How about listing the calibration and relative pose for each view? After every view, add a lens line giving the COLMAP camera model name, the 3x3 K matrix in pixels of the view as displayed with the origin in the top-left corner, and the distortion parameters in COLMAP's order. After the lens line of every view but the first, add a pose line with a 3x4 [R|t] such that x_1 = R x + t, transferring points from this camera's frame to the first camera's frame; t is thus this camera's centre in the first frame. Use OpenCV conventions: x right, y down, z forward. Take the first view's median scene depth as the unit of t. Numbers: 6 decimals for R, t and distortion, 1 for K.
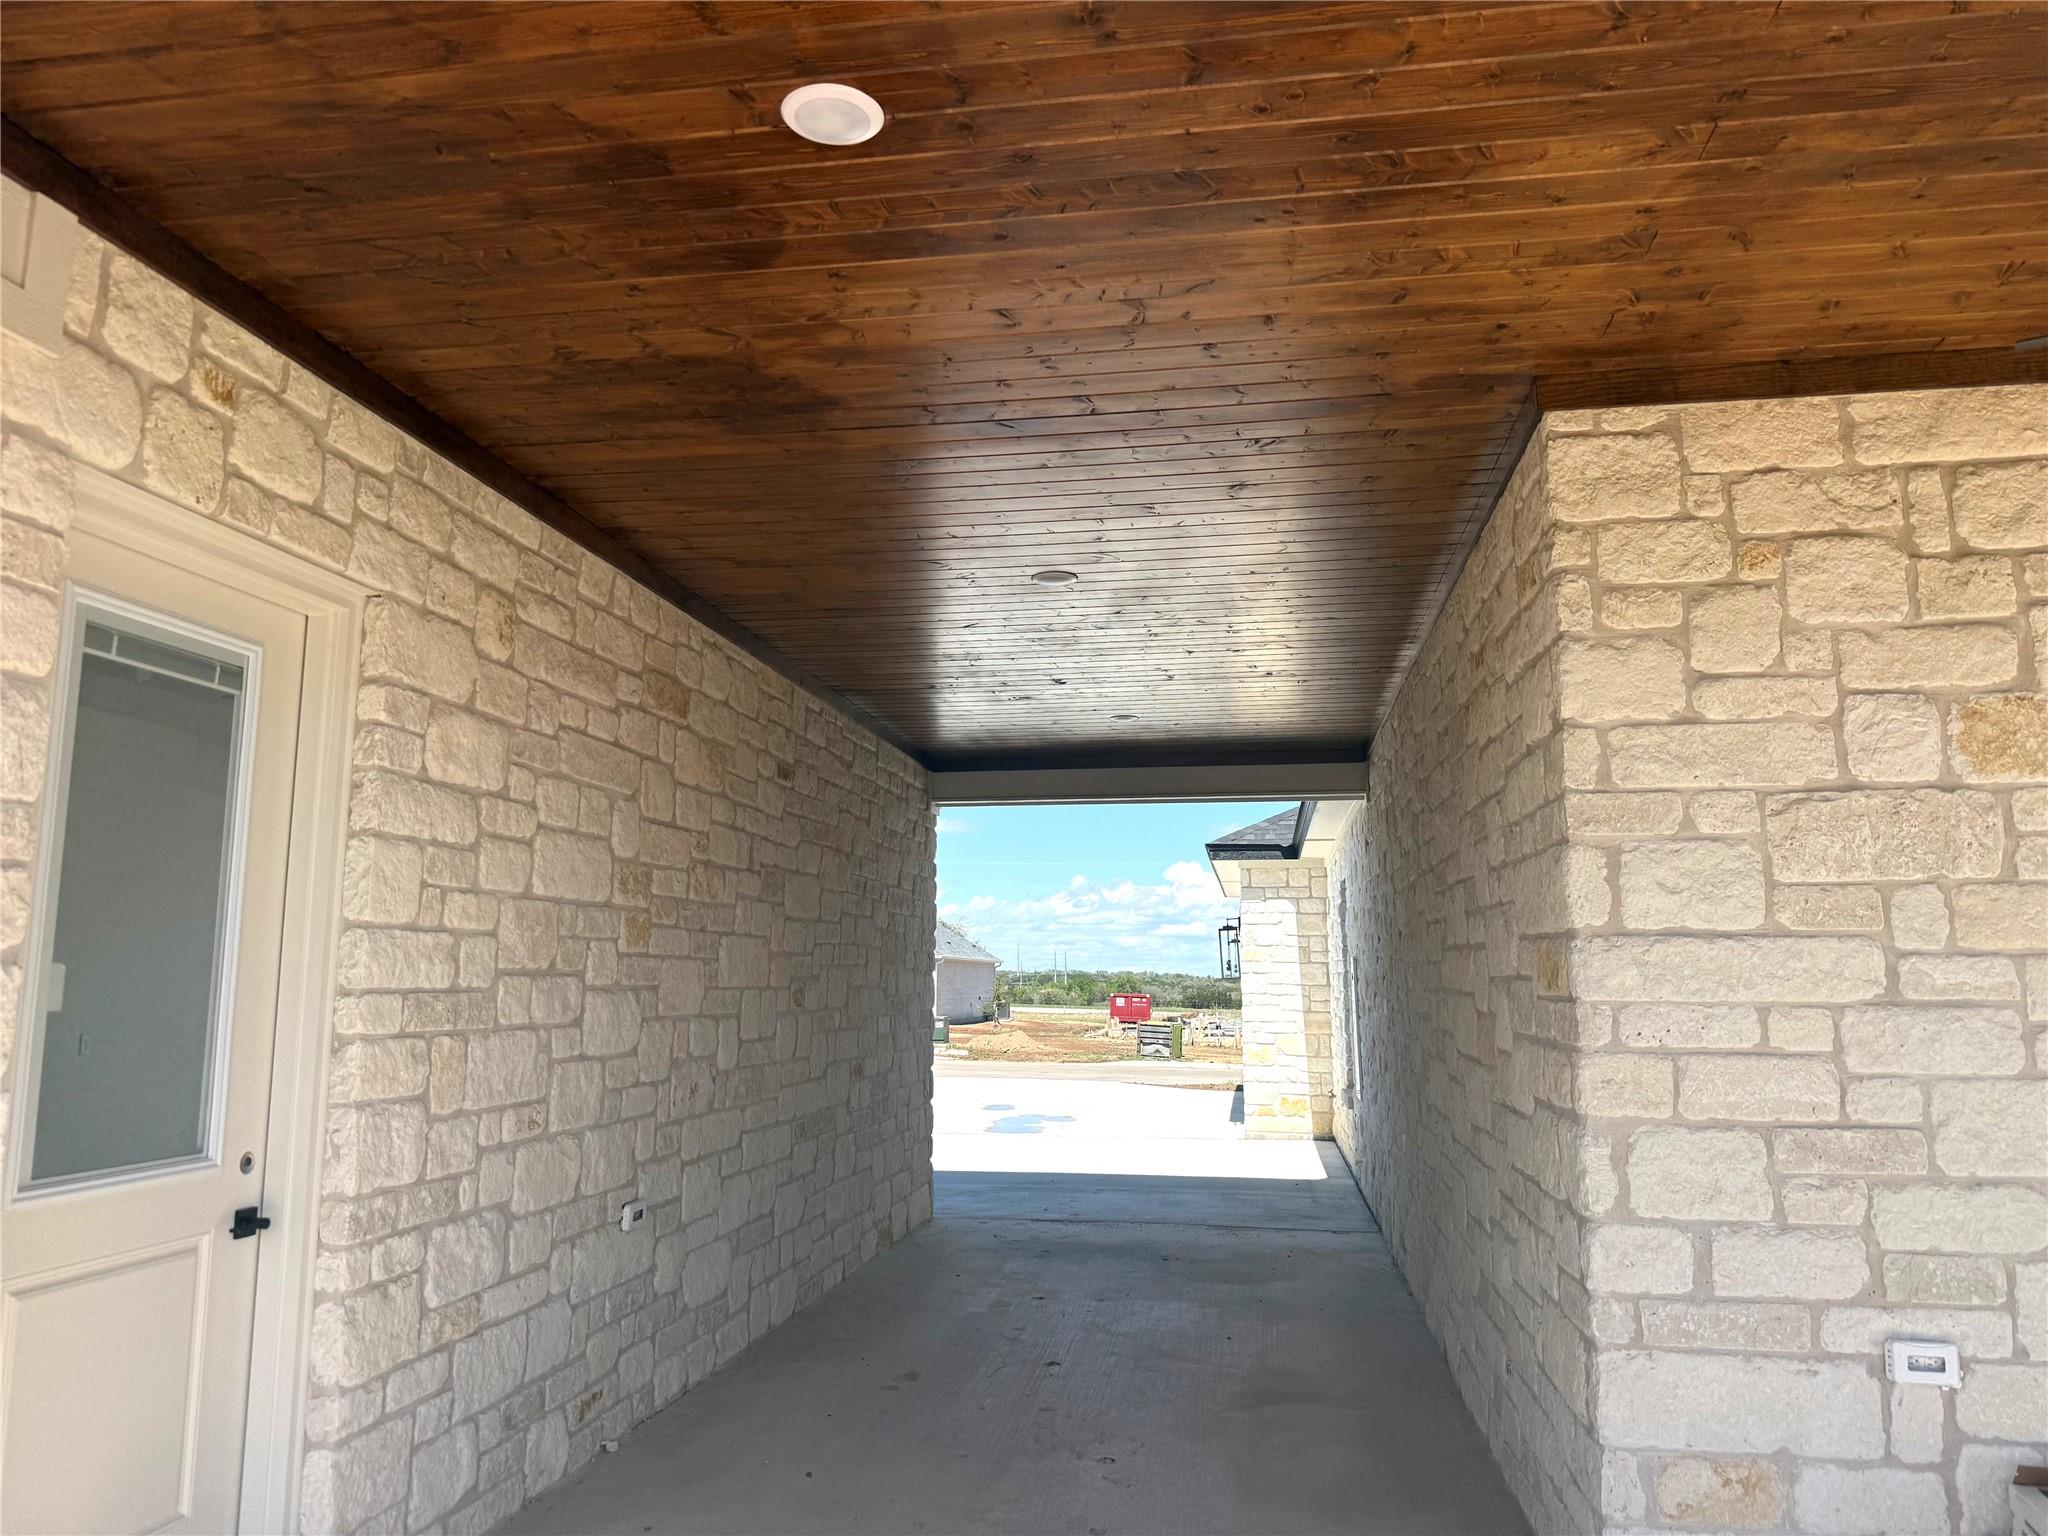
lens RADIAL K [[1447.2, 0, 1022.6], [0, 1447.2, 773.0], [0, 0, 1]] dist [0.025880, -0.028937]
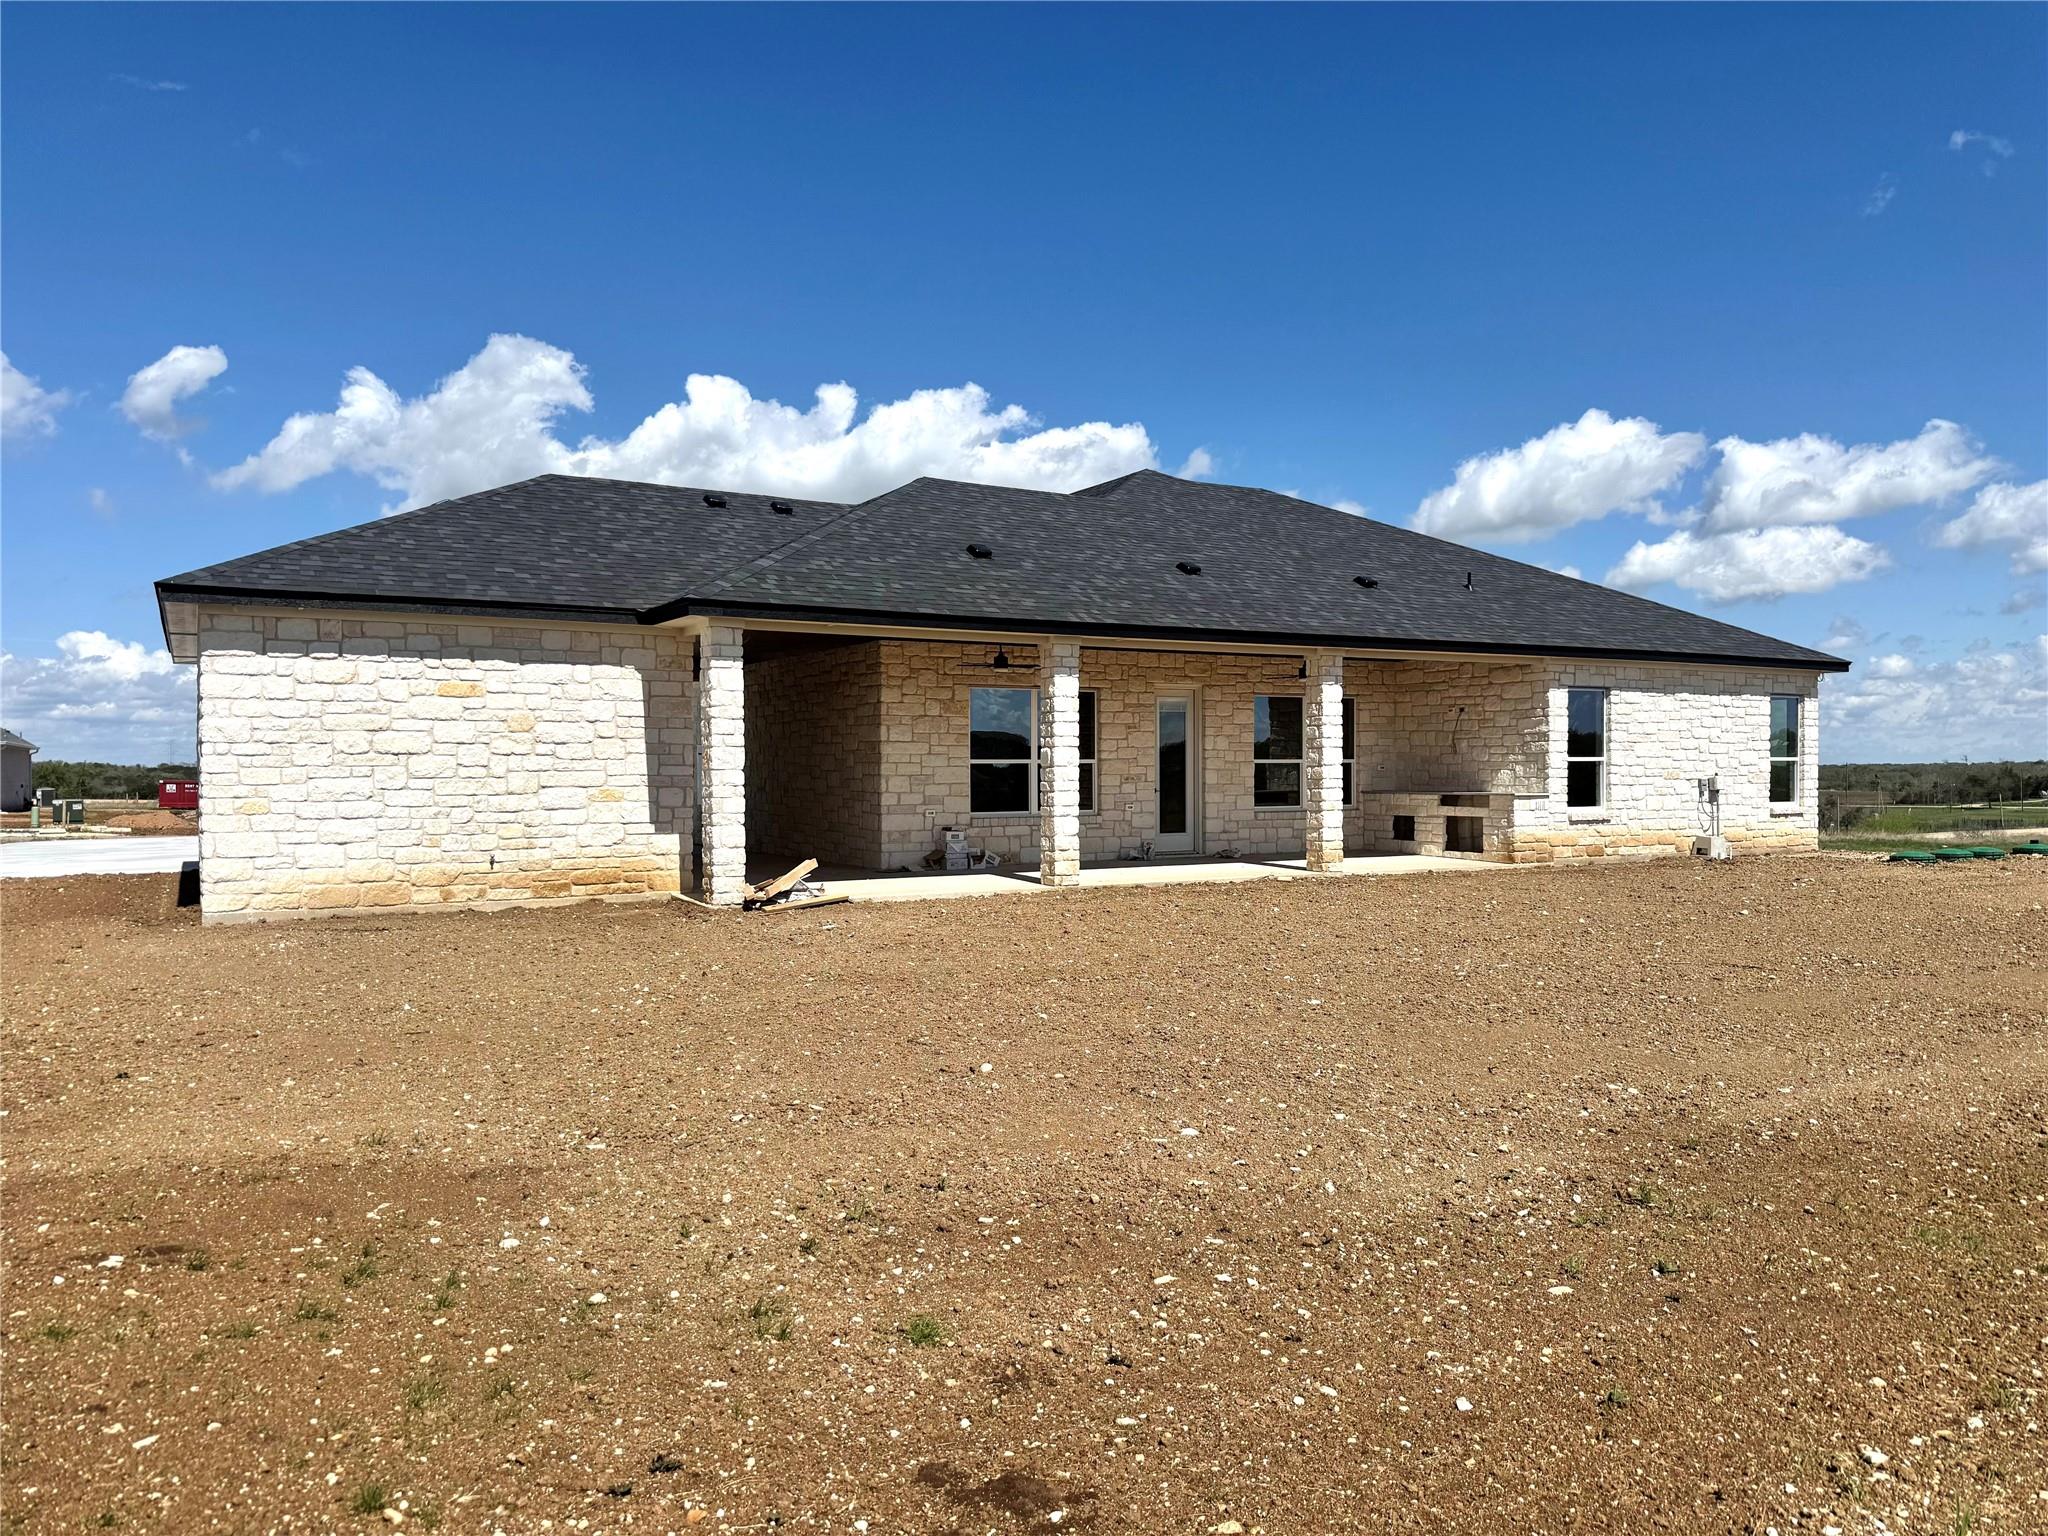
lens RADIAL K [[1447.2, 0, 1022.2], [0, 1447.2, 769.4], [0, 0, 1]] dist [0.025880, -0.028937]
pose [[0.782454, -0.005550, 0.622683, -2.612153], [-0.083120, 0.990081, 0.113272, -0.447906], [-0.617135, -0.140387, 0.774232, -3.573178]]
